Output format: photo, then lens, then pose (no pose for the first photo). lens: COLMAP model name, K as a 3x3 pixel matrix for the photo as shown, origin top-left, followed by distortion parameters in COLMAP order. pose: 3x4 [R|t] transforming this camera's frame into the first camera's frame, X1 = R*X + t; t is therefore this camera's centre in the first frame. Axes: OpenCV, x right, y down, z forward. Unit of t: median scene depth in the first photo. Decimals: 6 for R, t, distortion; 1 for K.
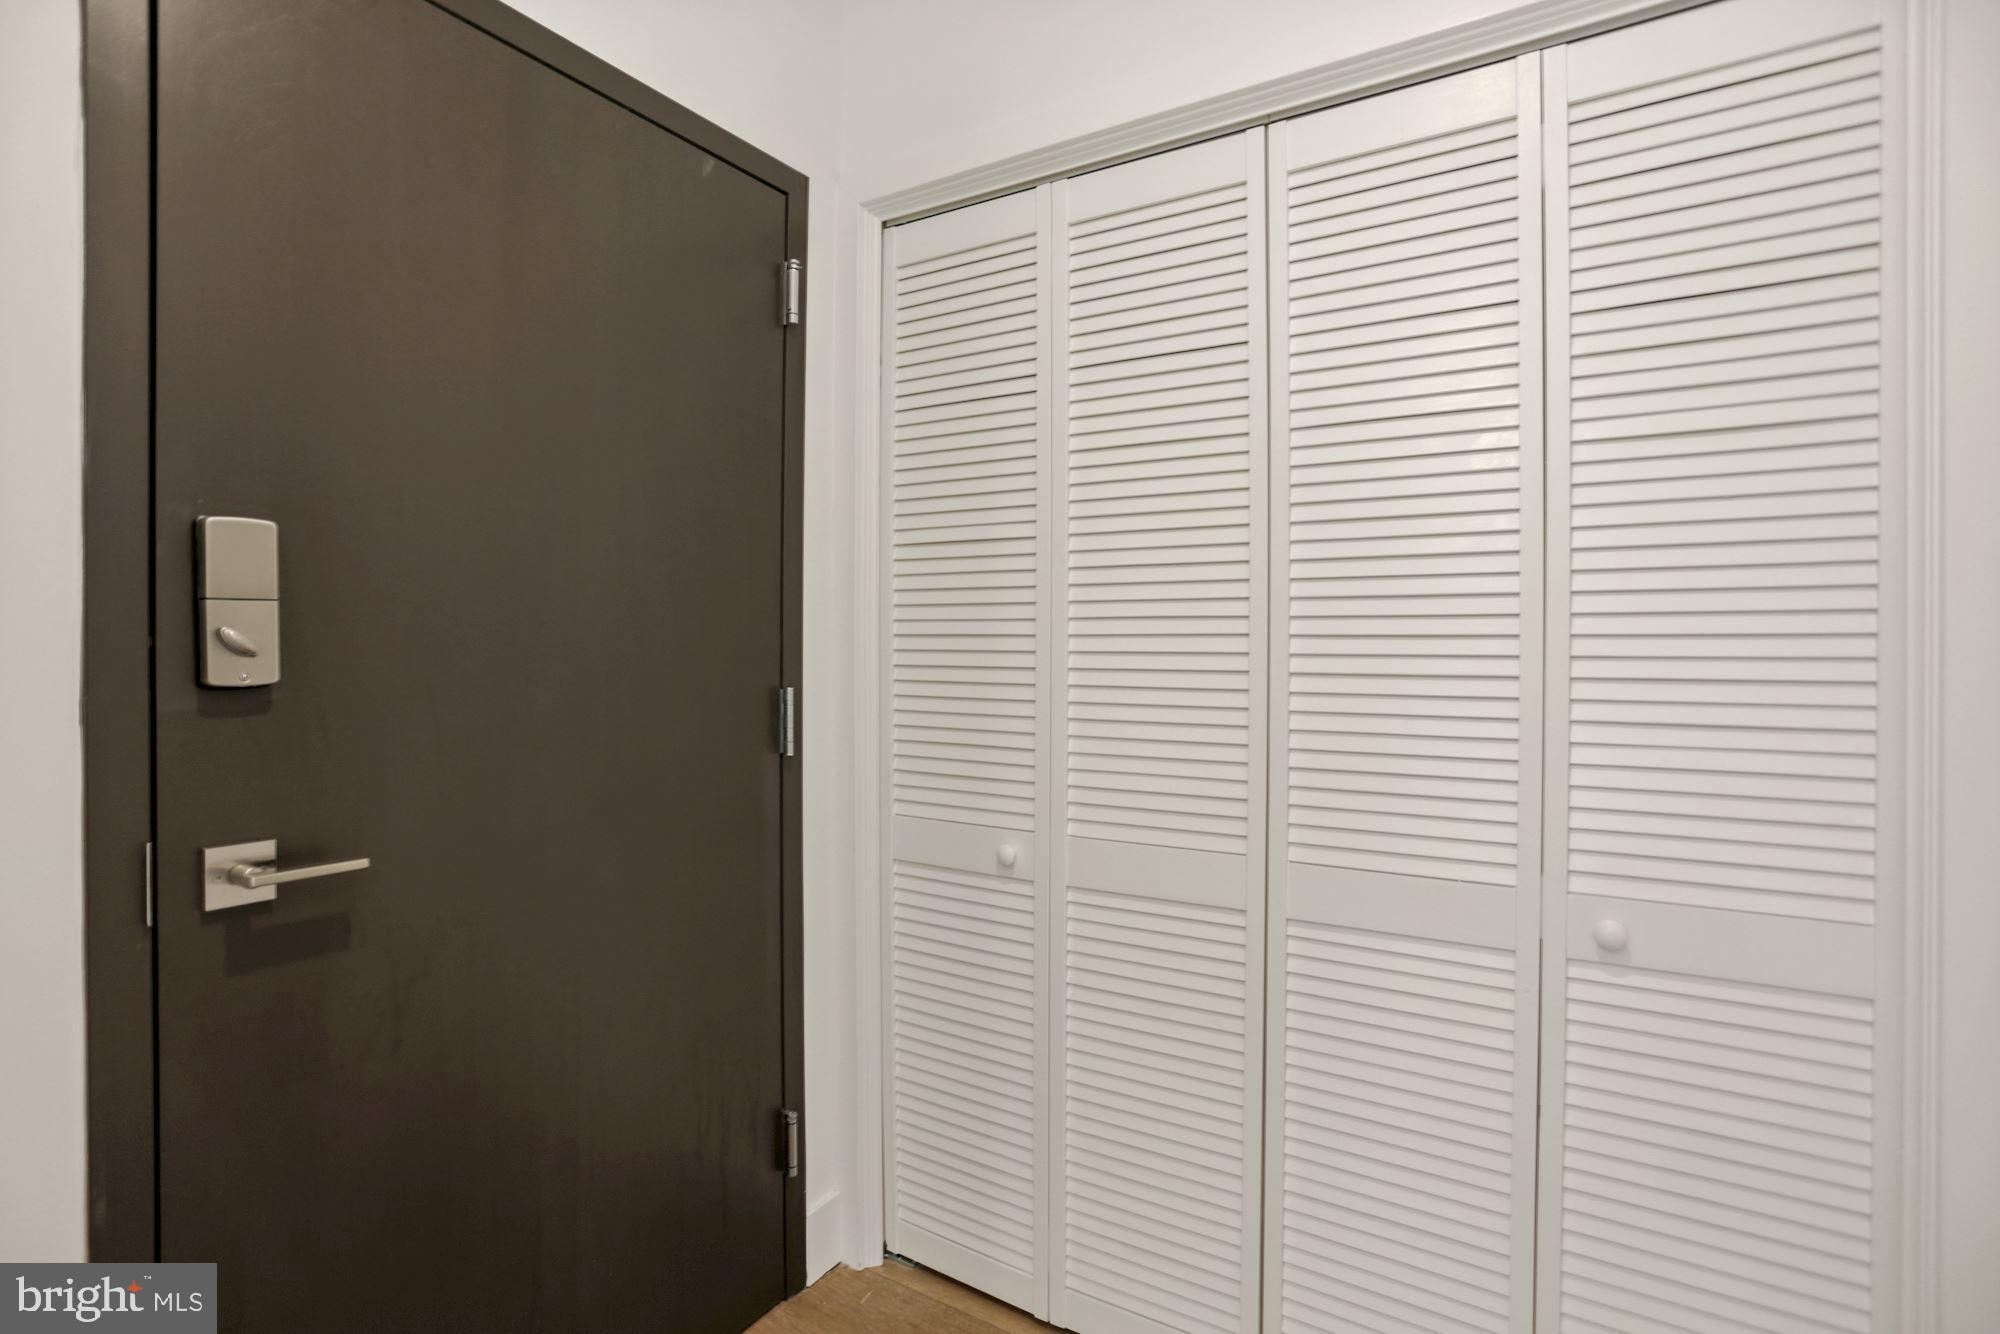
lens RADIAL K [[988.1, 0, 1001.4], [0, 988.1, 657.8], [0, 0, 1]] dist [-0.018517, 0.008883]
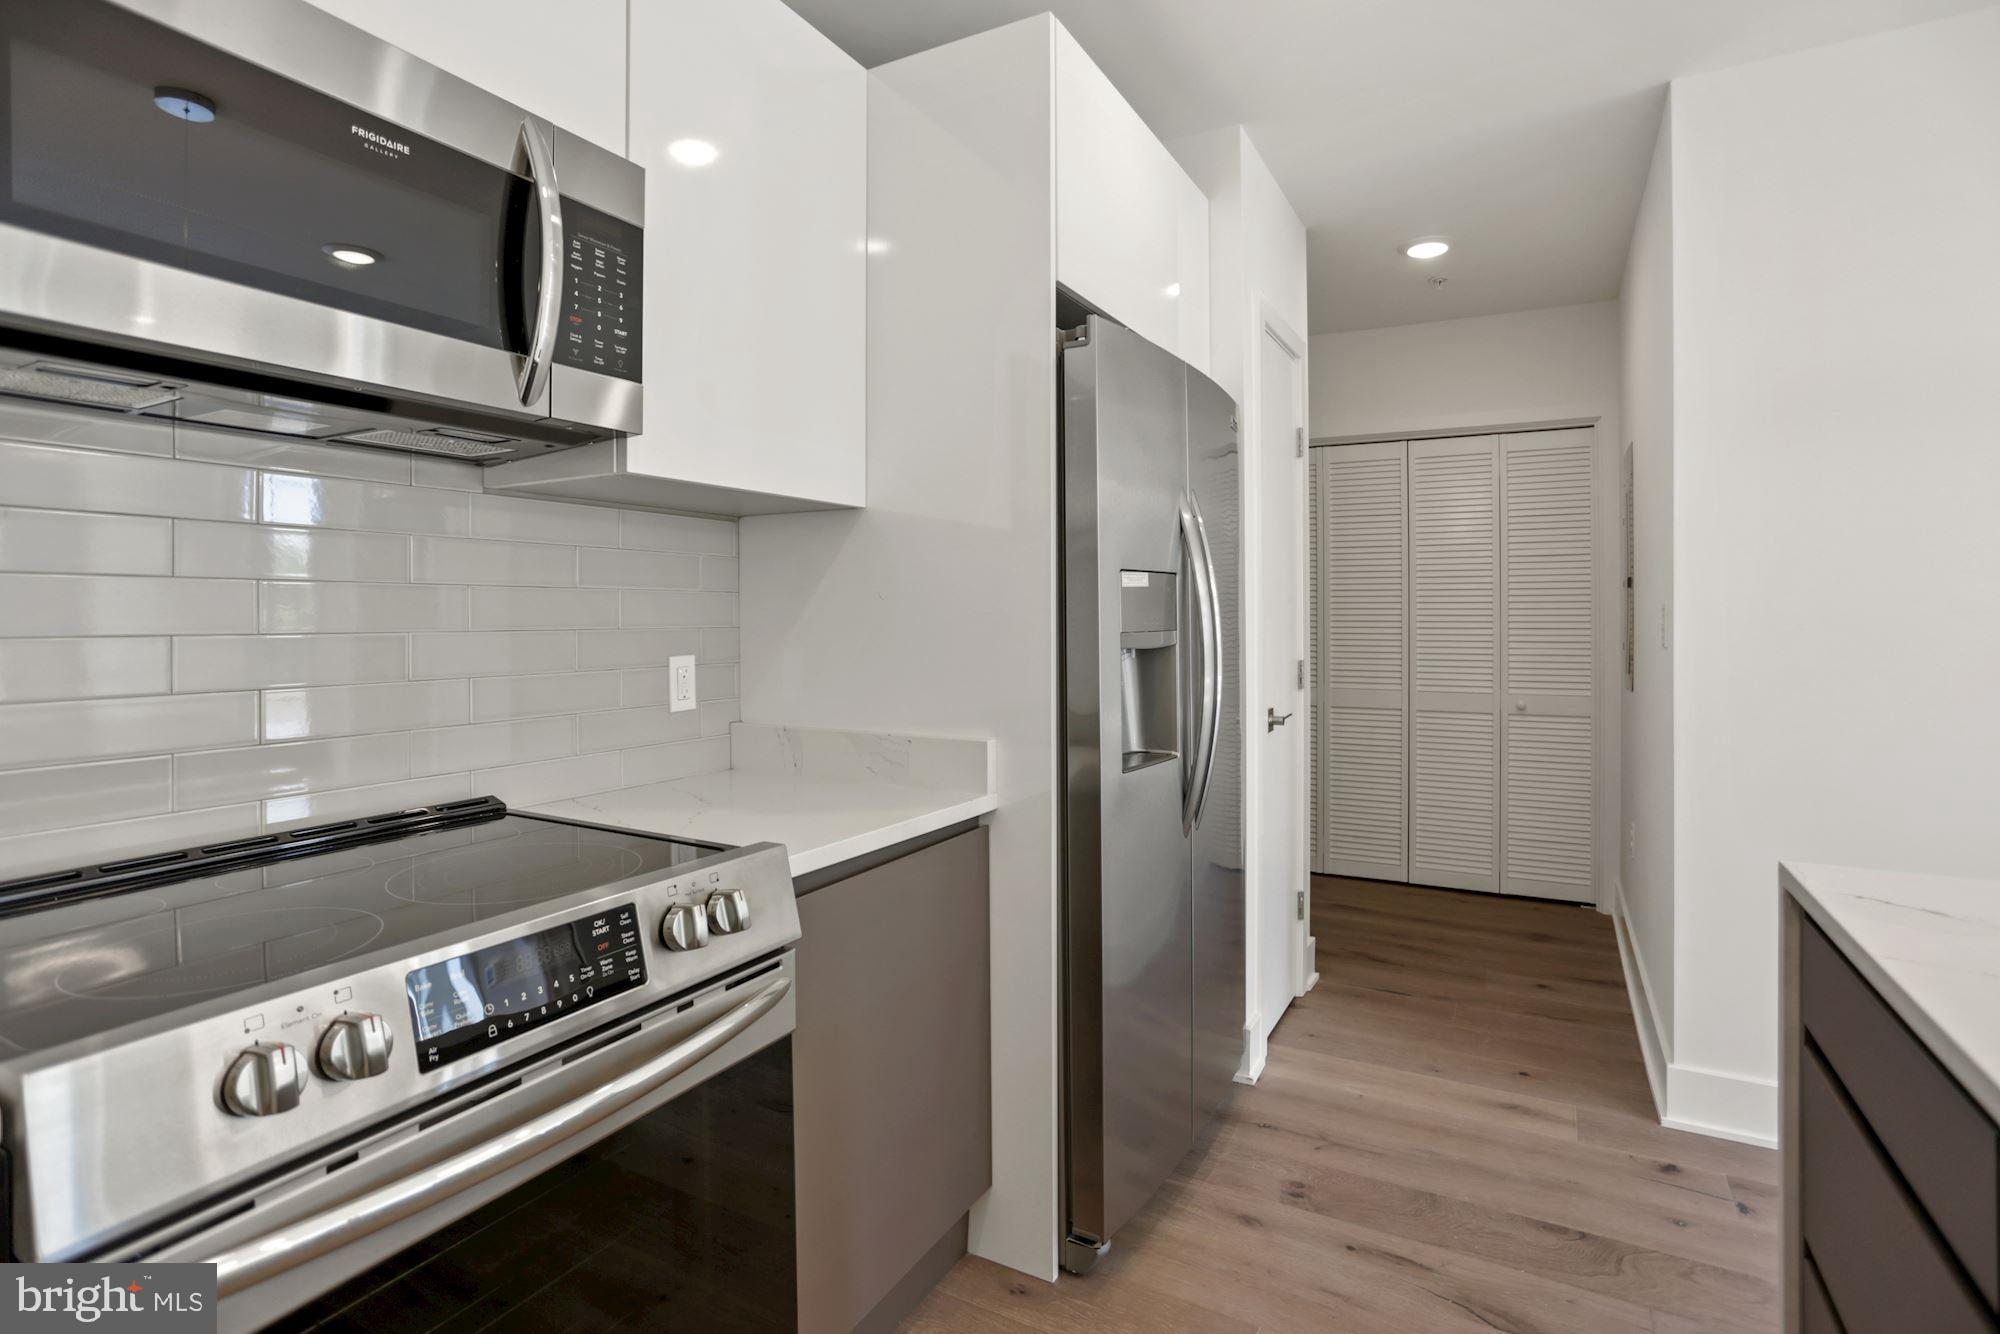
lens RADIAL K [[988.1, 0, 1015.9], [0, 988.1, 613.5], [0, 0, 1]] dist [-0.018517, 0.008883]
pose [[0.998534, -0.005280, 0.053875, -1.217457], [0.005515, 0.999976, -0.004216, -0.024320], [-0.053851, 0.004507, 0.998539, -2.151608]]
